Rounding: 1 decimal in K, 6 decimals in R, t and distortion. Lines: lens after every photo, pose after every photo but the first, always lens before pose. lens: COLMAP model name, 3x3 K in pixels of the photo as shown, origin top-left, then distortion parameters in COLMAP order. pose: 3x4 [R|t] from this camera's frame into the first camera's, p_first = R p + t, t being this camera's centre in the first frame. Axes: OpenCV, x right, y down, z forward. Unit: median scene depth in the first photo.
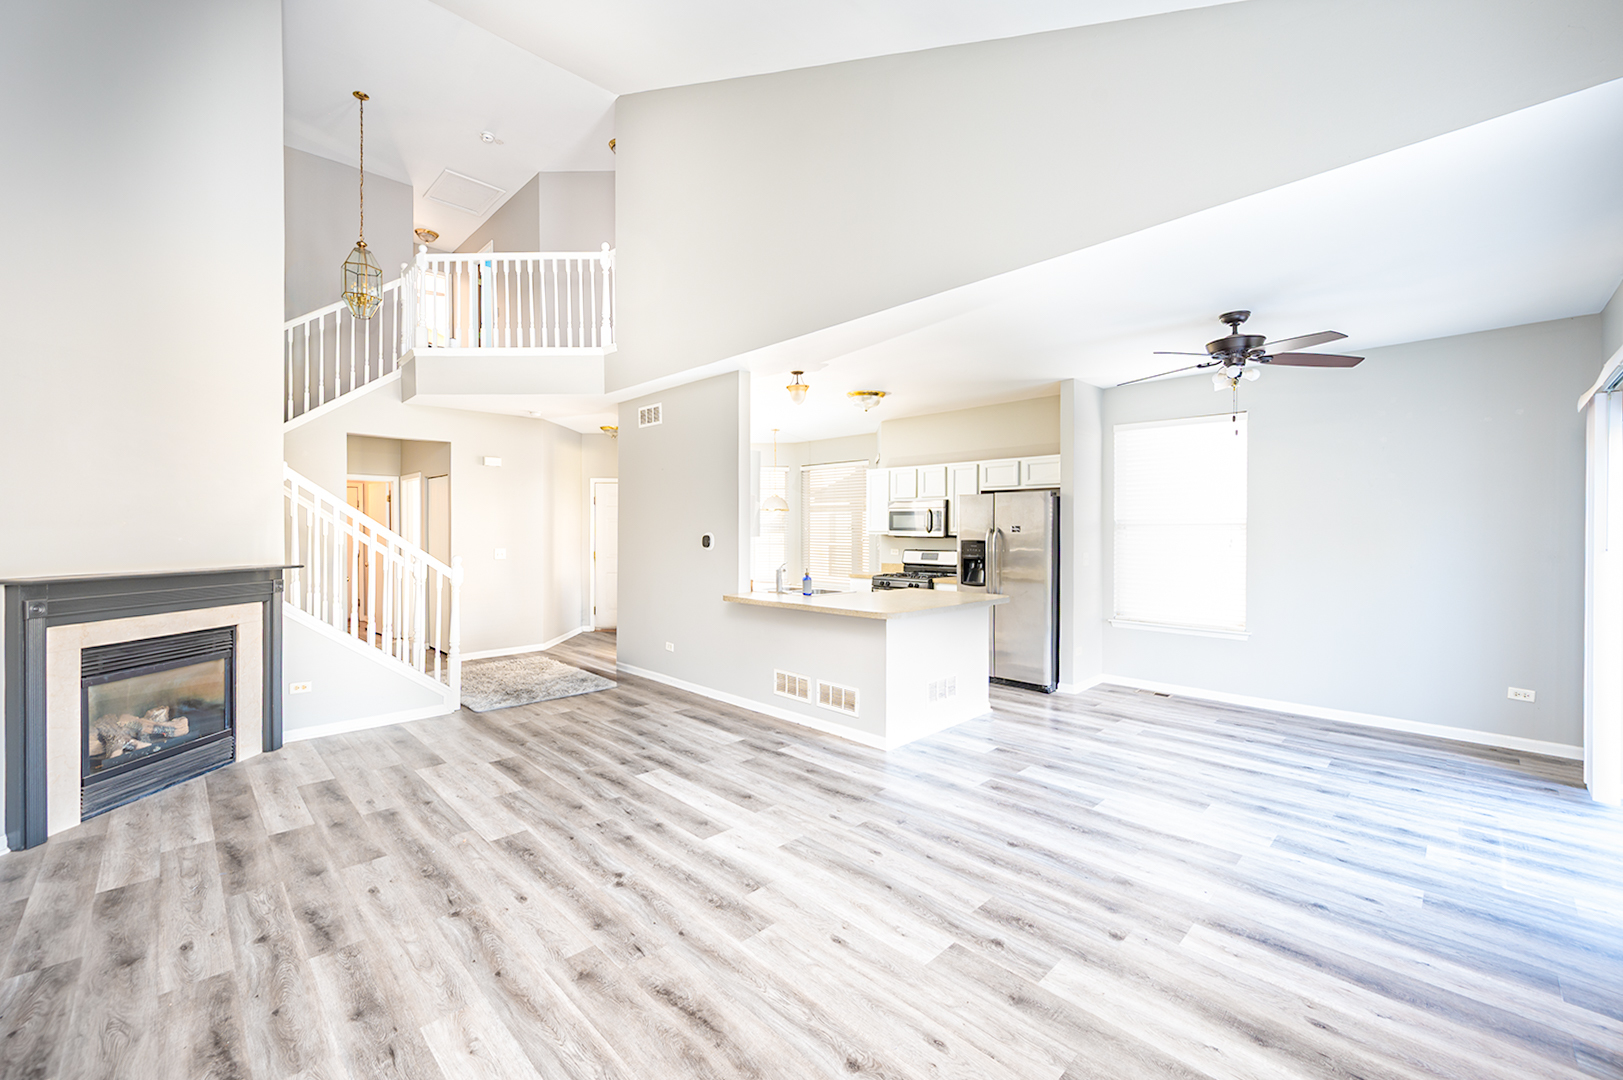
lens RADIAL K [[699.6, 0, 853.6], [0, 699.6, 537.7], [0, 0, 1]] dist [0.000642, -0.000040]
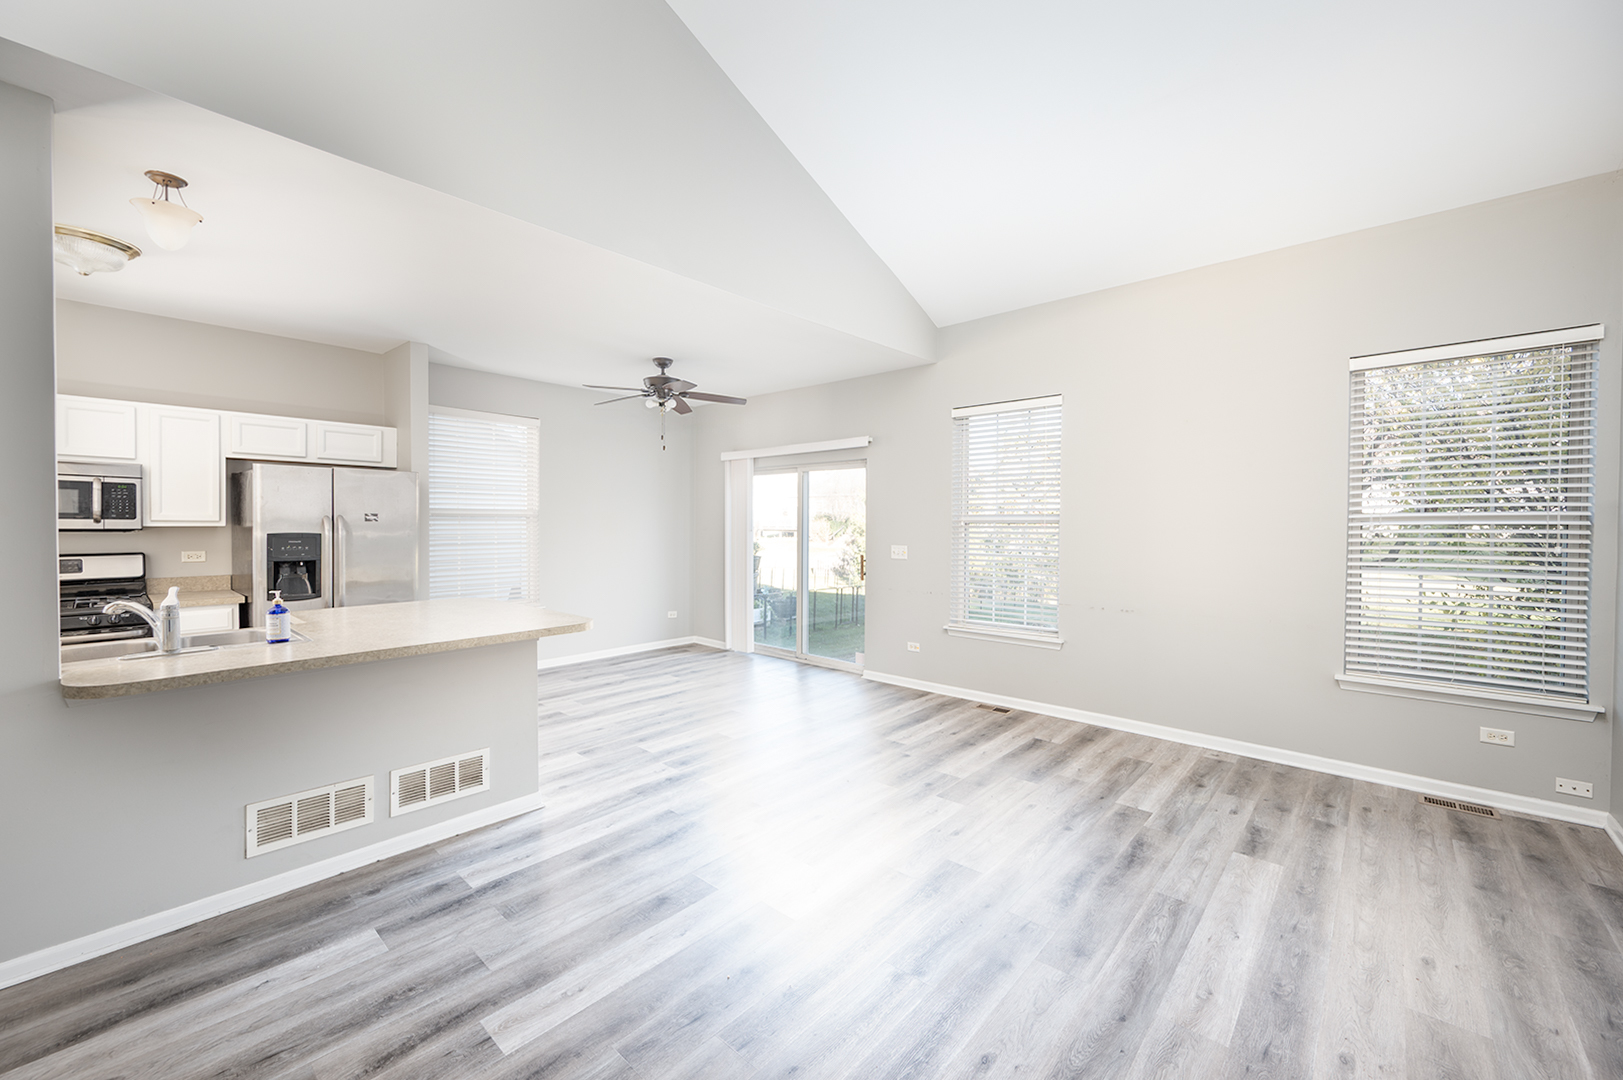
lens RADIAL K [[603.4, 0, 846.3], [0, 603.4, 533.4], [0, 0, 1]] dist [-0.000242, -0.000085]
pose [[-0.055212, -0.018514, 0.998303, -0.700216], [0.006902, 0.999797, 0.018923, -0.006579], [-0.998451, 0.007935, -0.055073, 0.781812]]
